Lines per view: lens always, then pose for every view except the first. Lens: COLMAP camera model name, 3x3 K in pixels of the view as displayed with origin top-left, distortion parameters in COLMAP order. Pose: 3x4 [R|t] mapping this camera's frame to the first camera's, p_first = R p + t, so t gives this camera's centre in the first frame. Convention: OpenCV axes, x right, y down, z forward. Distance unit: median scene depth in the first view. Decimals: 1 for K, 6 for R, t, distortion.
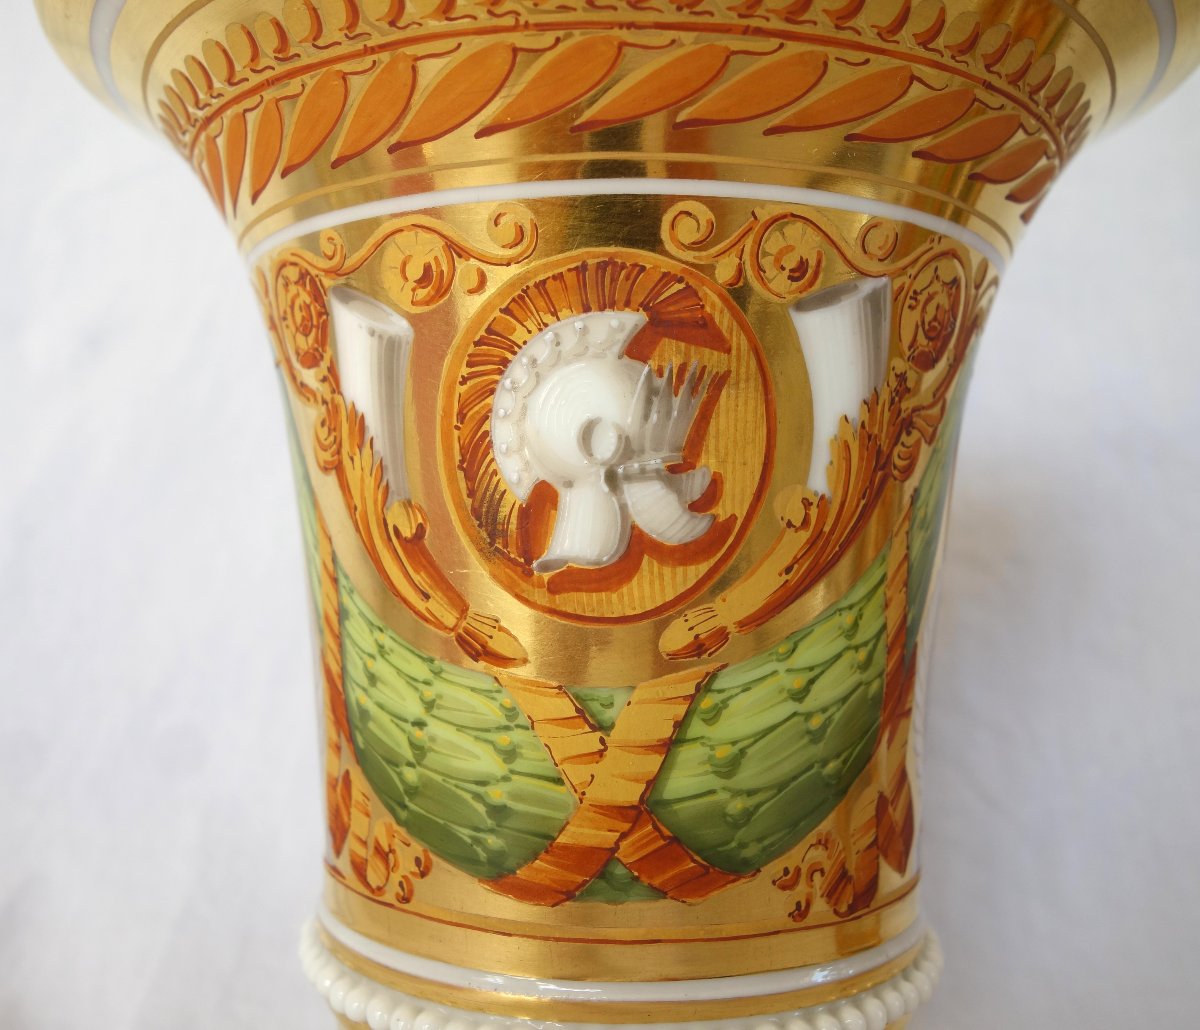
lens RADIAL K [[1187.7, 0, 579.6], [0, 1187.7, 514.1], [0, 0, 1]] dist [0.008240, -0.004389]
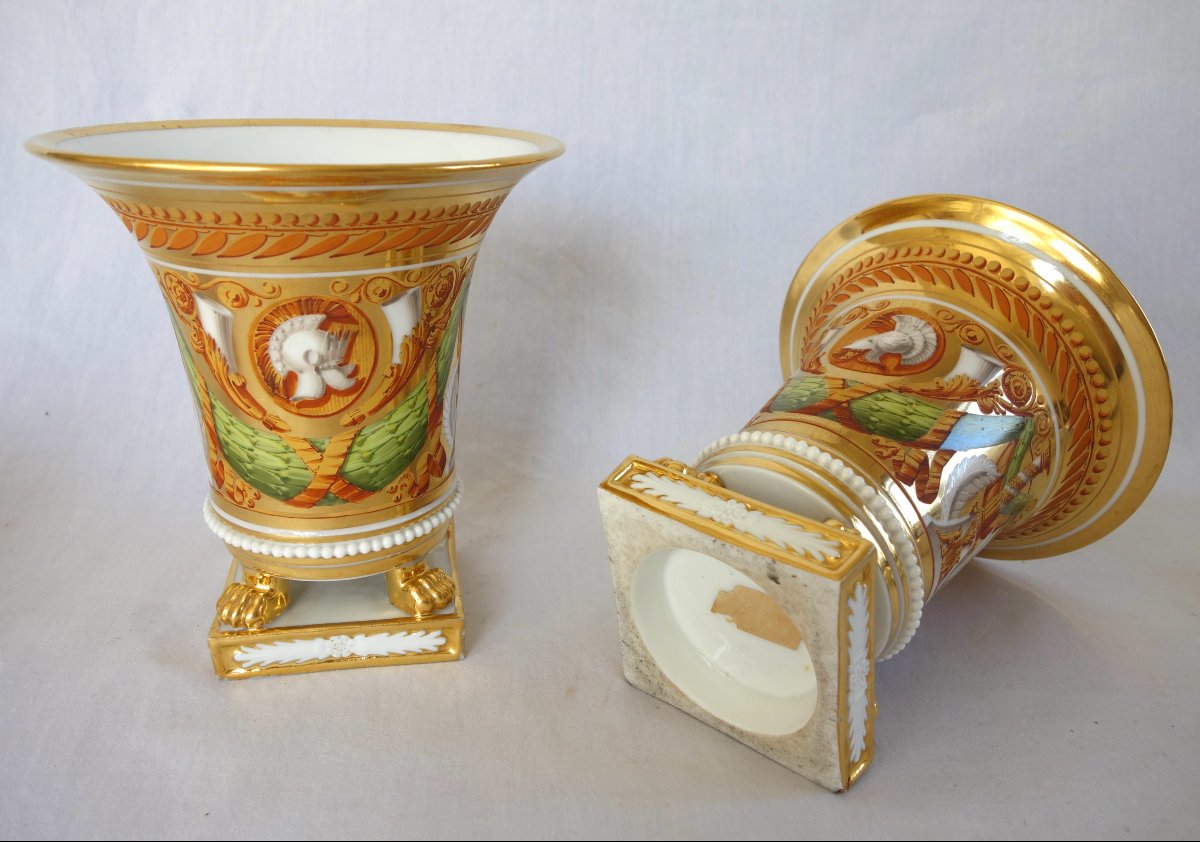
lens RADIAL K [[1017.2, 0, 600.0], [0, 1017.2, 421.0], [0, 0, 1]] dist [0.005447, -0.002945]
pose [[0.967546, -0.073017, 0.241915, 0.079505], [-0.028861, 0.919146, 0.392857, -0.841707], [-0.251041, -0.387090, 0.887209, -1.260709]]
